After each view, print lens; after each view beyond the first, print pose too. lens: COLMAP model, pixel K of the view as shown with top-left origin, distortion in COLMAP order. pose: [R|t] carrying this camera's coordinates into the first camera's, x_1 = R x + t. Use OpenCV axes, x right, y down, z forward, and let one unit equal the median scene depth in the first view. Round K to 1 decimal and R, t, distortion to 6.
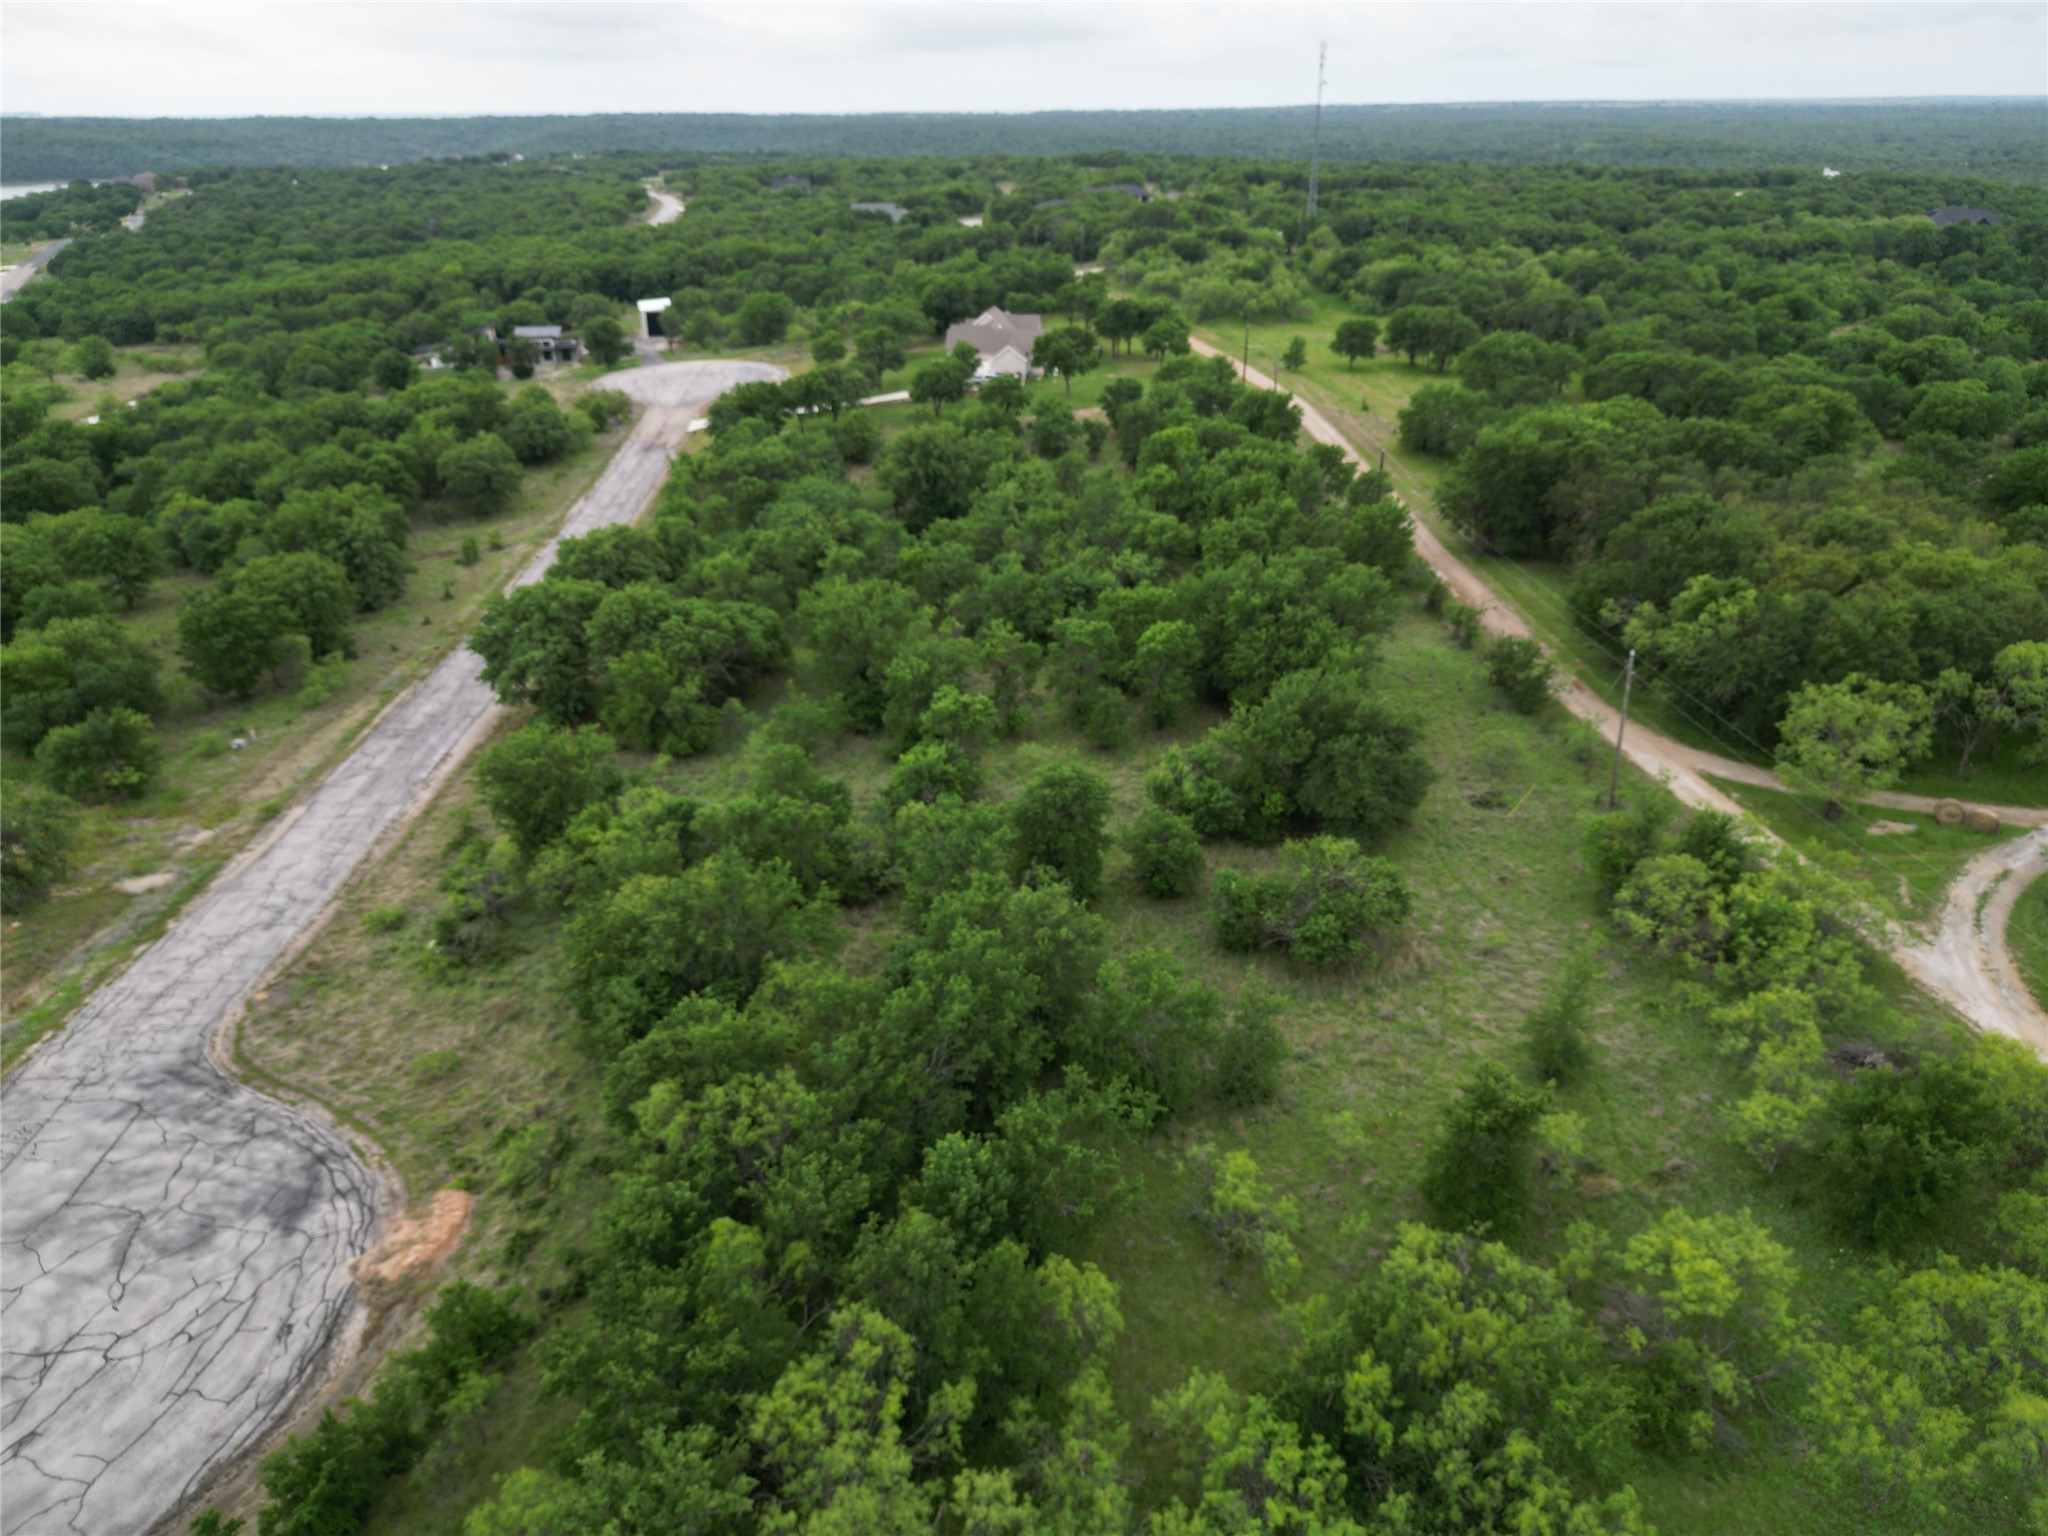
lens RADIAL K [[1393.6, 0, 1024.0], [0, 1393.6, 768.0], [0, 0, 1]] dist [0.048587, -0.047541]
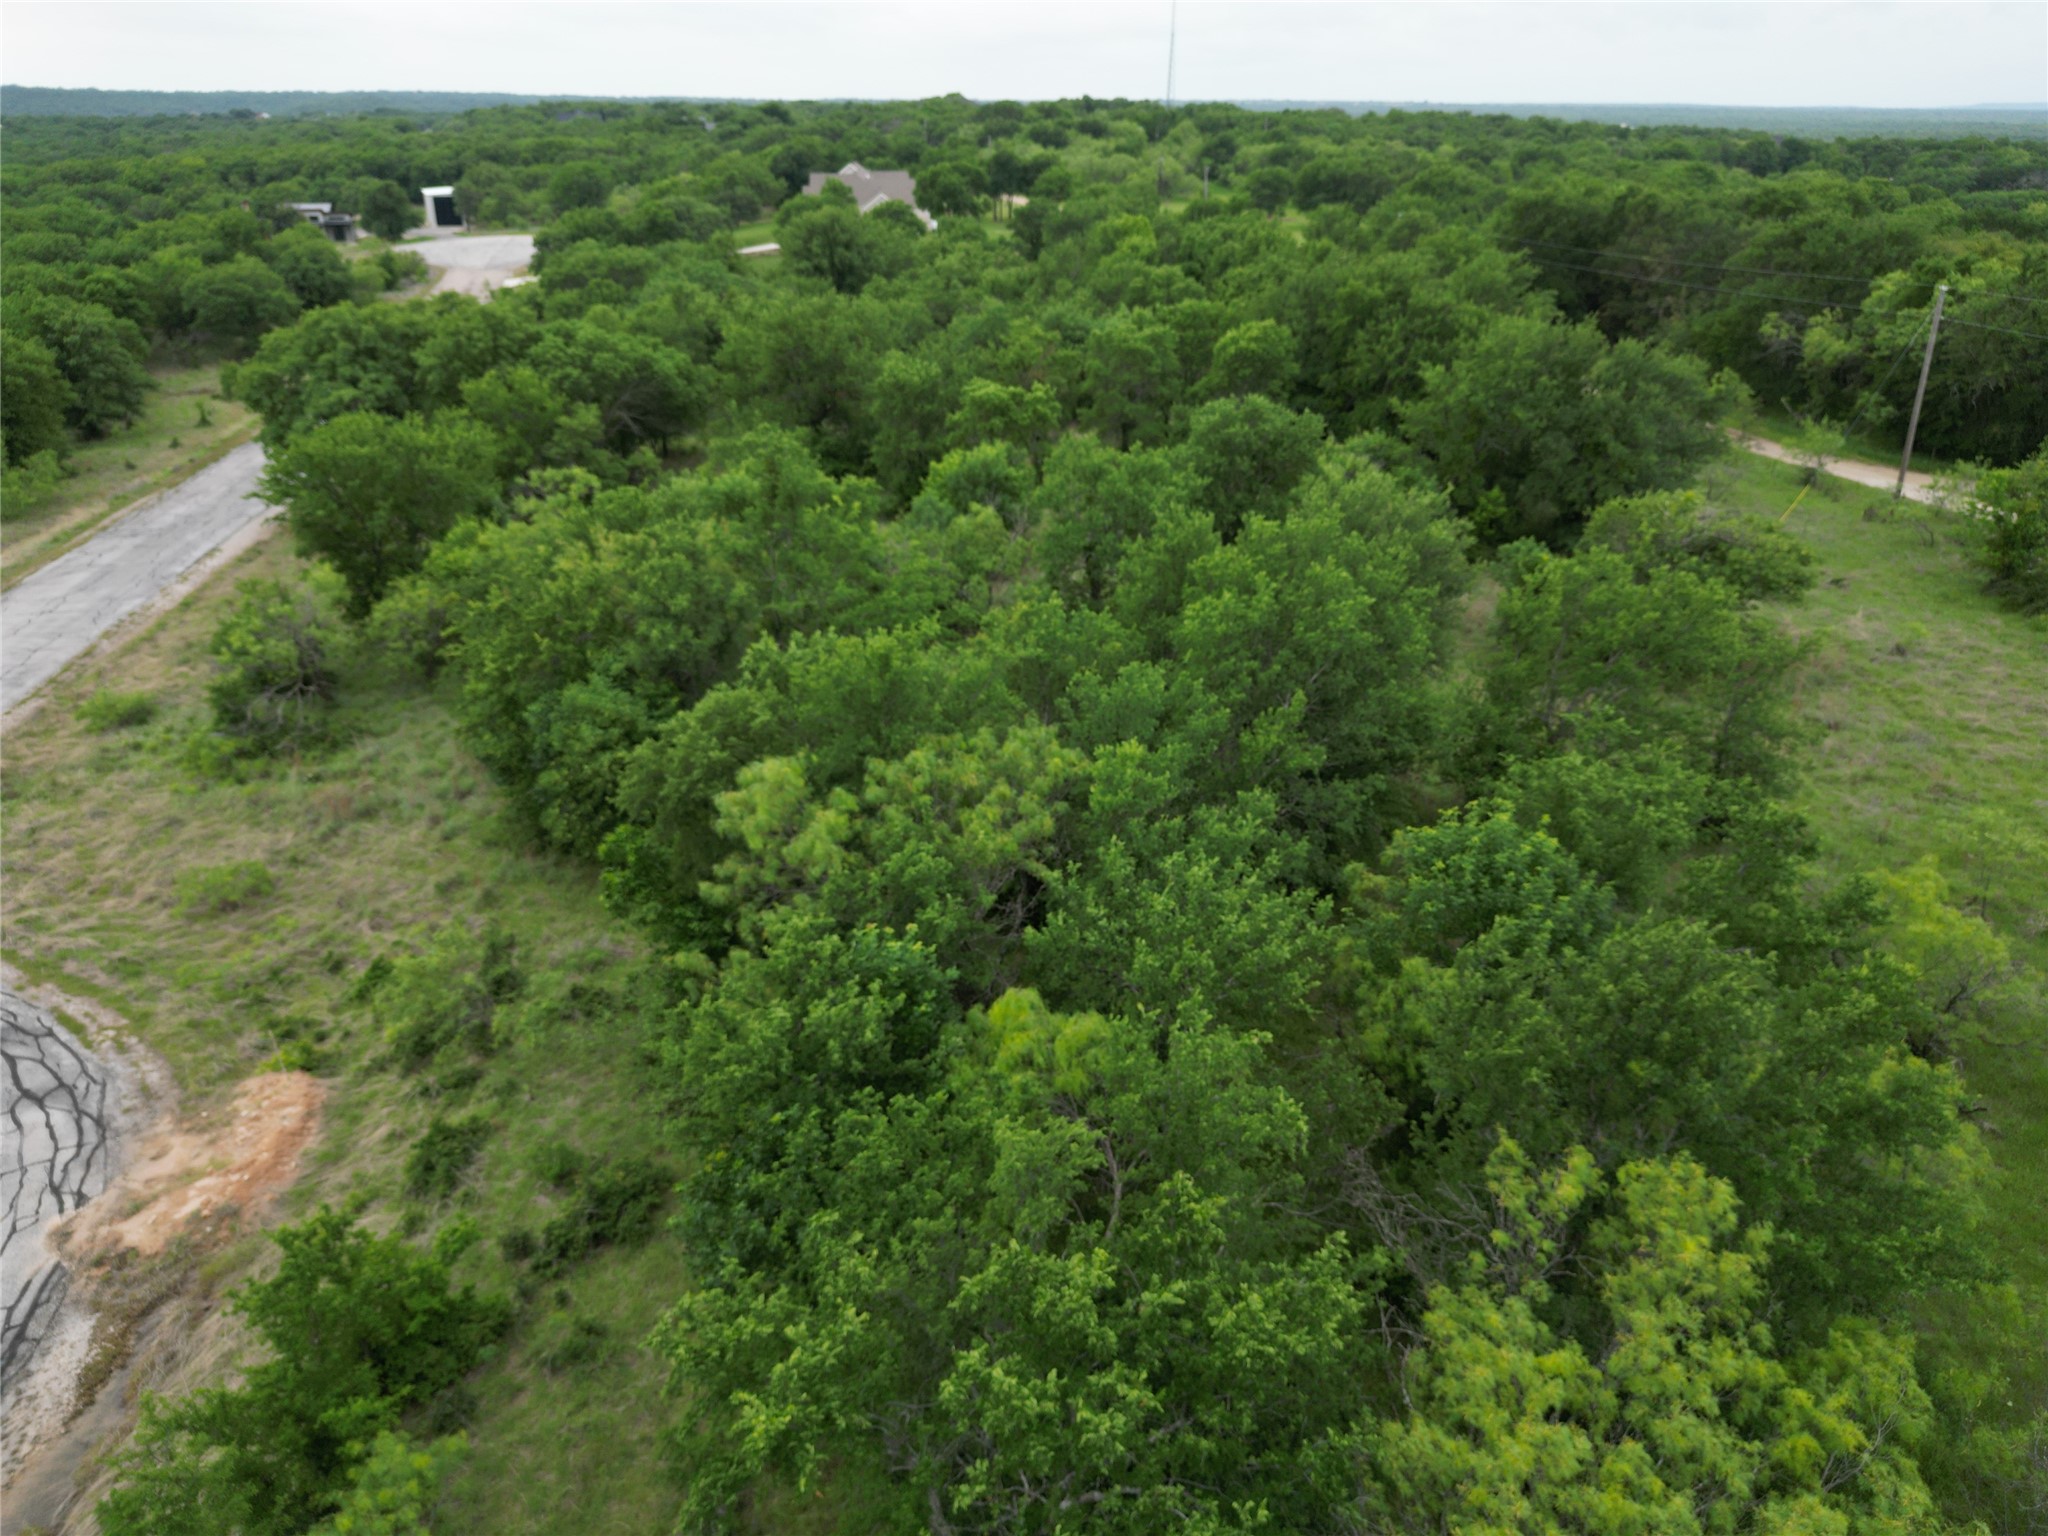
lens RADIAL K [[1393.6, 0, 1024.0], [0, 1393.6, 768.0], [0, 0, 1]] dist [0.048587, -0.047541]
pose [[0.990141, -0.040263, 0.134159, -0.192291], [0.039790, 0.999189, 0.006201, 0.184955], [-0.134300, -0.000802, 0.990940, 0.438324]]
